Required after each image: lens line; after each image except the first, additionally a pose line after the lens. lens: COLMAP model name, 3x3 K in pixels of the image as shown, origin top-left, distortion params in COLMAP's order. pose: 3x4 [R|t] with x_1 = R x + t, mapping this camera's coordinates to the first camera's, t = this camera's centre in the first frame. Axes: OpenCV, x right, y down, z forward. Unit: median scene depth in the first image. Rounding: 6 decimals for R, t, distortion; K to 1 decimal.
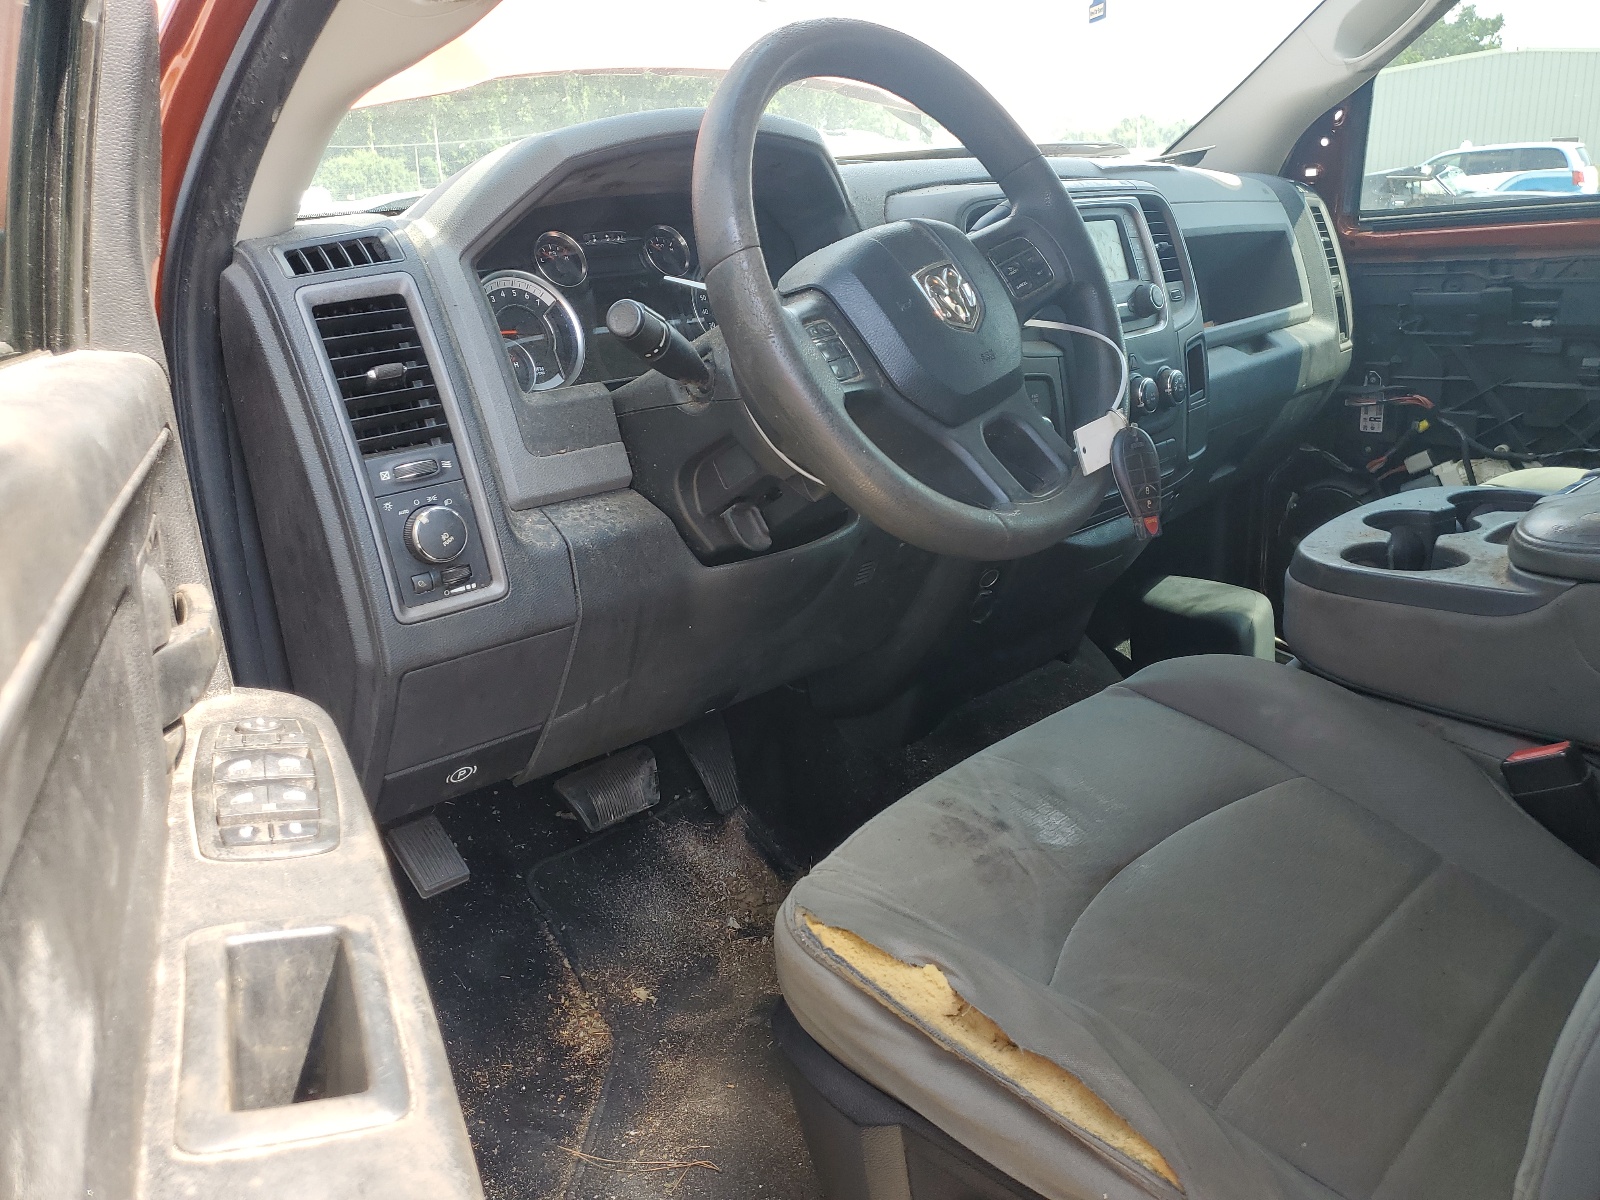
lens RADIAL K [[1215.8, 0, 800.0], [0, 1215.8, 600.0], [0, 0, 1]] dist [0.100773, -0.073813]
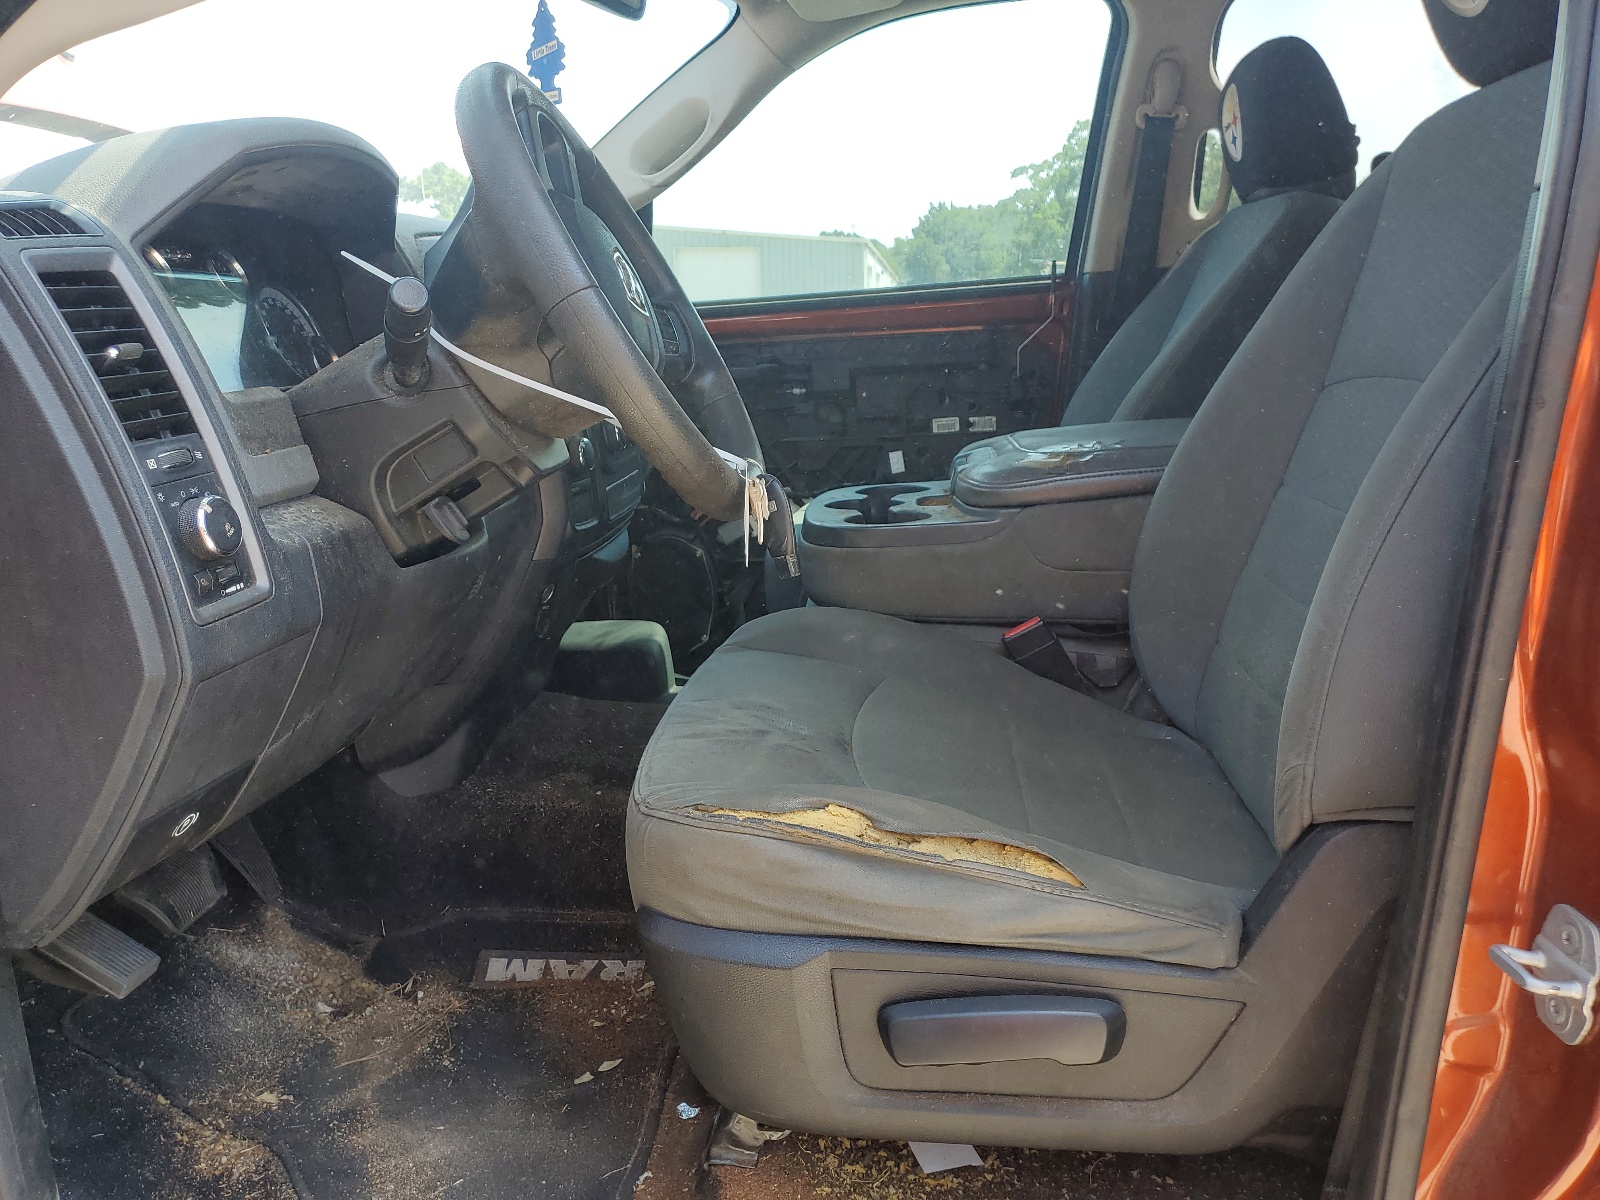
lens RADIAL K [[1221.1, 0, 800.0], [0, 1221.1, 600.0], [0, 0, 1]] dist [-0.056909, 0.173195]
pose [[0.794309, -0.122625, 0.595009, -0.422532], [0.181282, 0.982638, -0.039492, 0.097947], [-0.579836, 0.139233, 0.802748, 0.025151]]
